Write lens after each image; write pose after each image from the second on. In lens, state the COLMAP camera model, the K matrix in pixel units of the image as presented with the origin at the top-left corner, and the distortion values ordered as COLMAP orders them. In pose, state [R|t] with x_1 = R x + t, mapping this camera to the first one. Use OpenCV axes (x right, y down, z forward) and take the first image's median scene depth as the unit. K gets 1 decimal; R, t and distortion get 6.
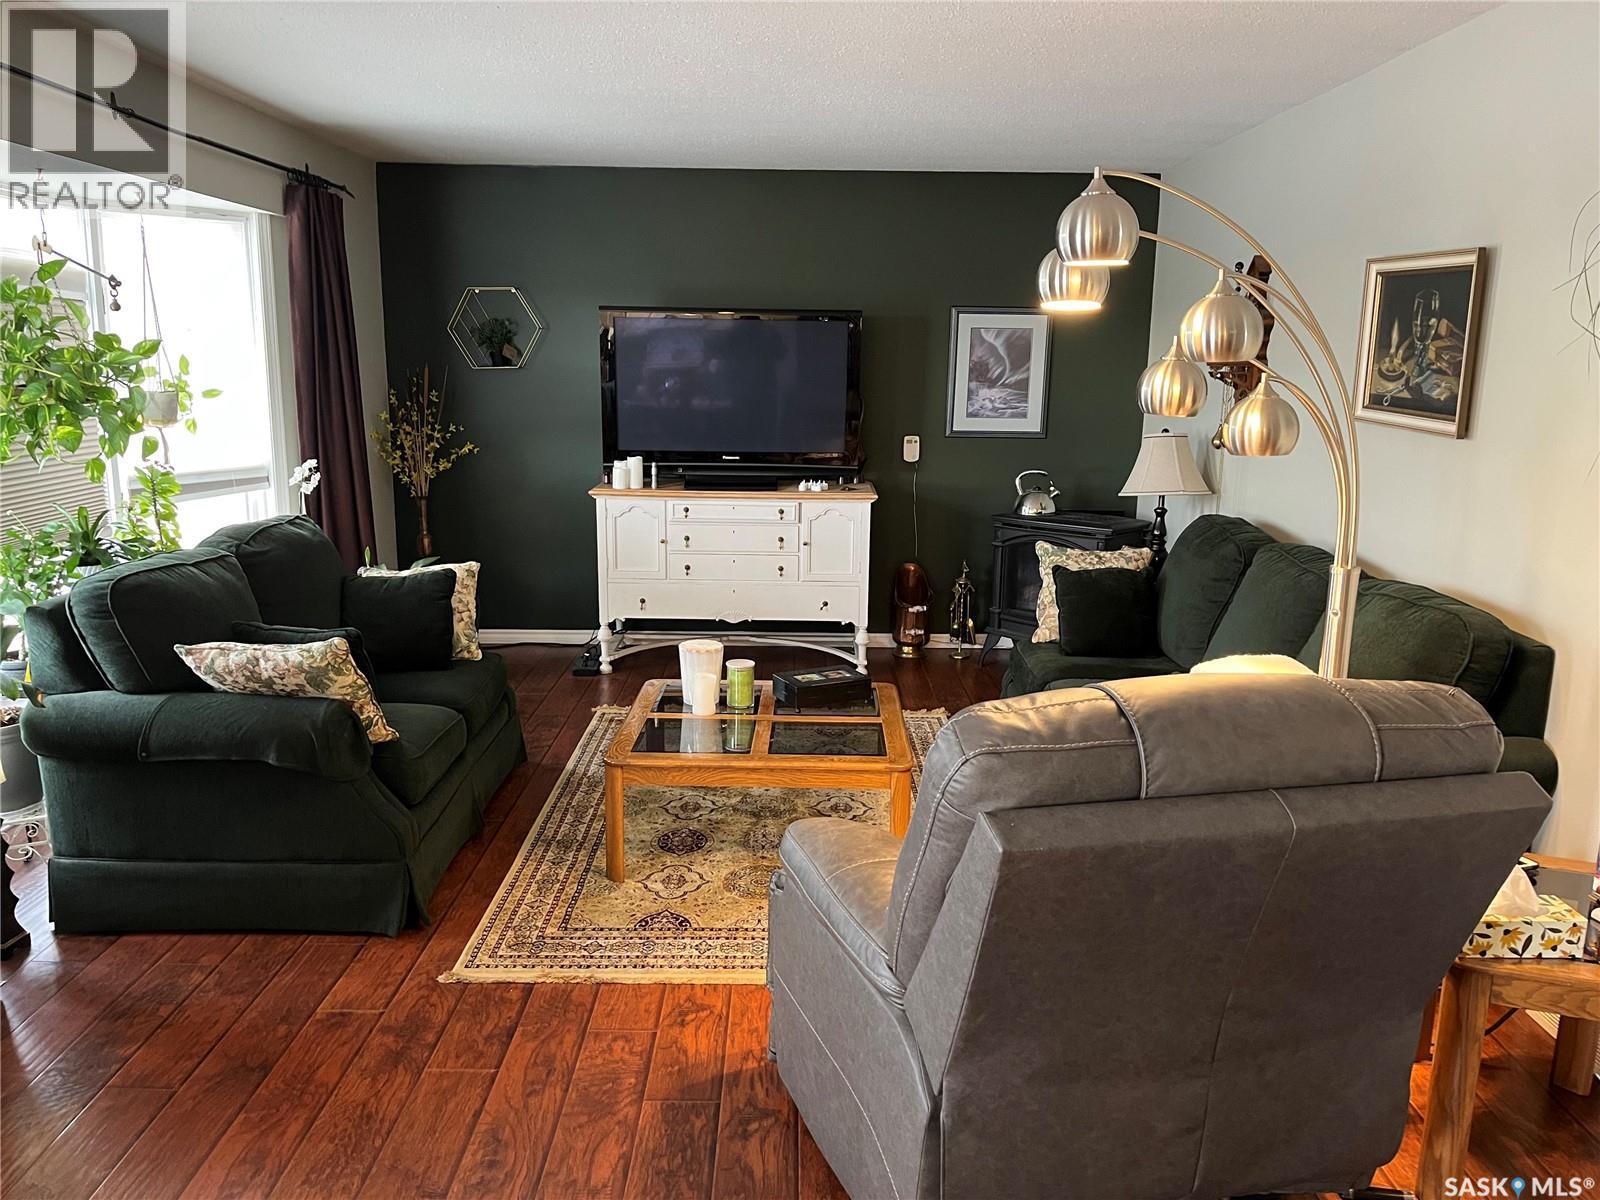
lens RADIAL K [[1172.5, 0, 795.4], [0, 1172.5, 596.4], [0, 0, 1]] dist [0.070674, -0.100861]
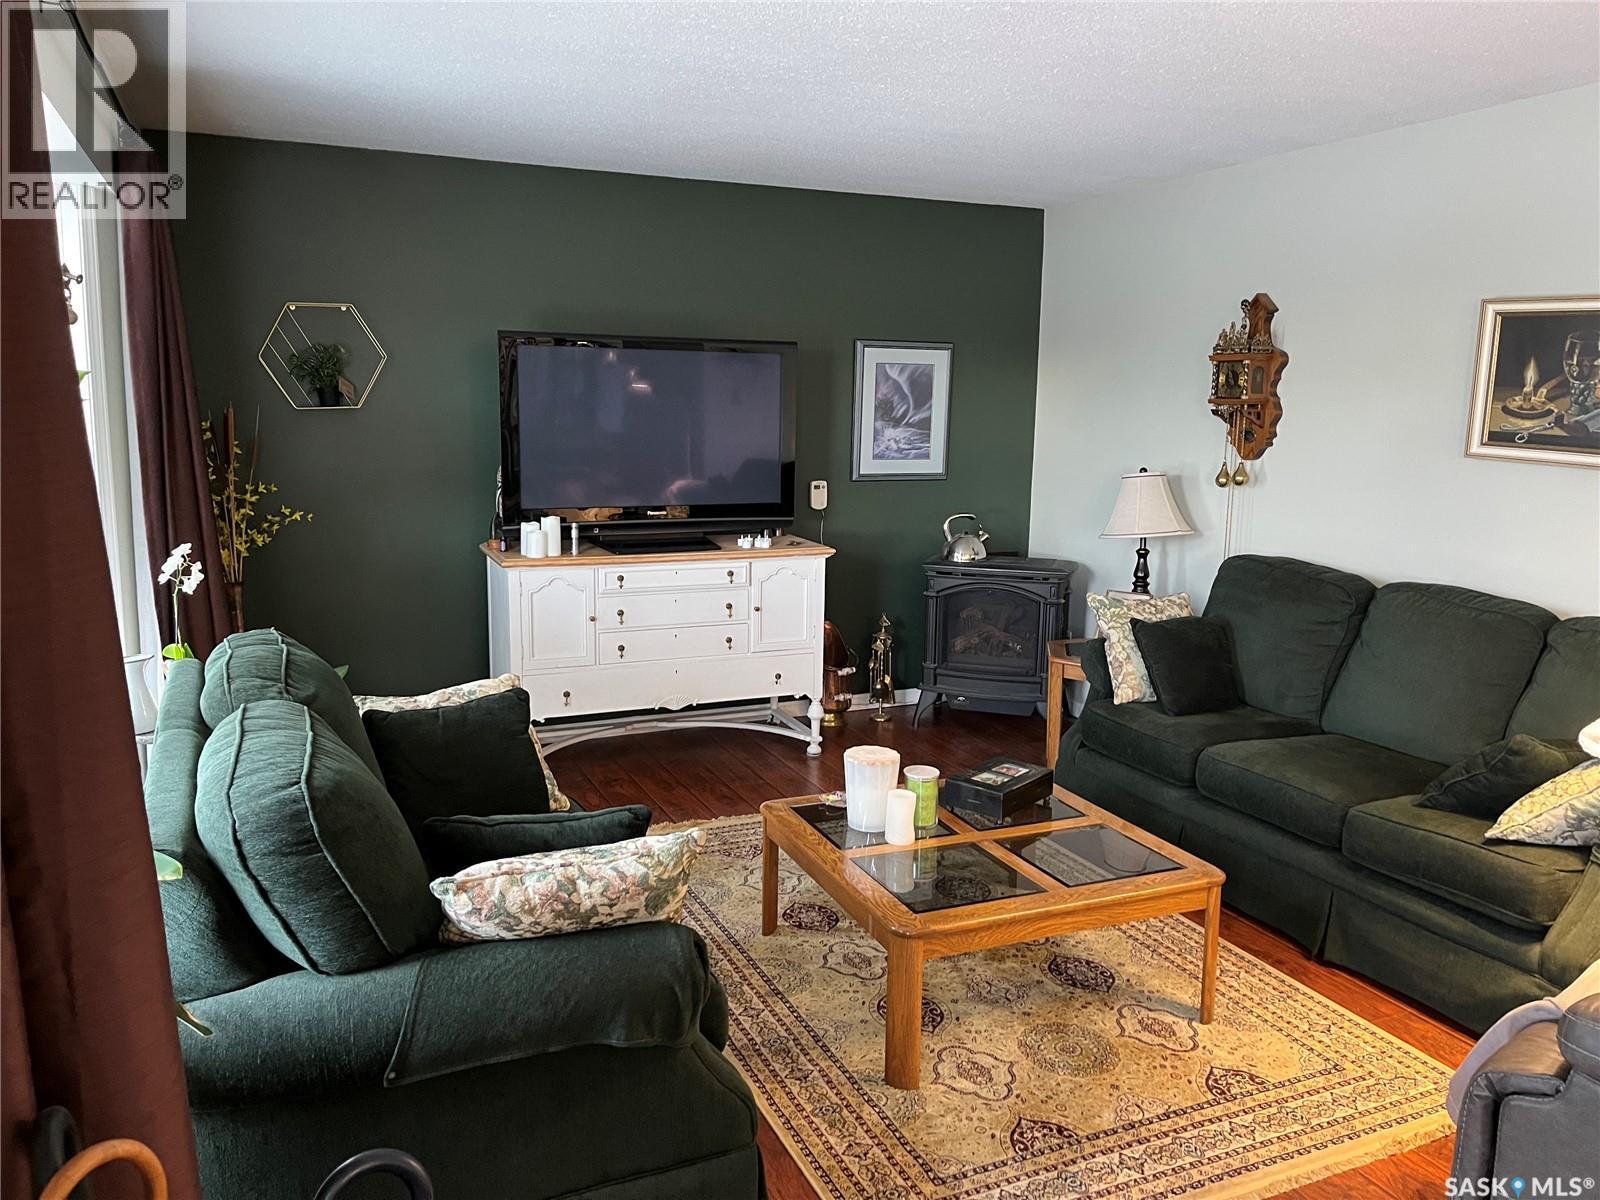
lens RADIAL K [[1172.5, 0, 795.4], [0, 1172.5, 596.4], [0, 0, 1]] dist [0.070674, -0.100861]
pose [[0.920673, -0.066707, 0.384592, -0.295612], [0.077731, 0.996887, -0.013171, -0.040775], [-0.382516, 0.042021, 0.922993, 0.192357]]
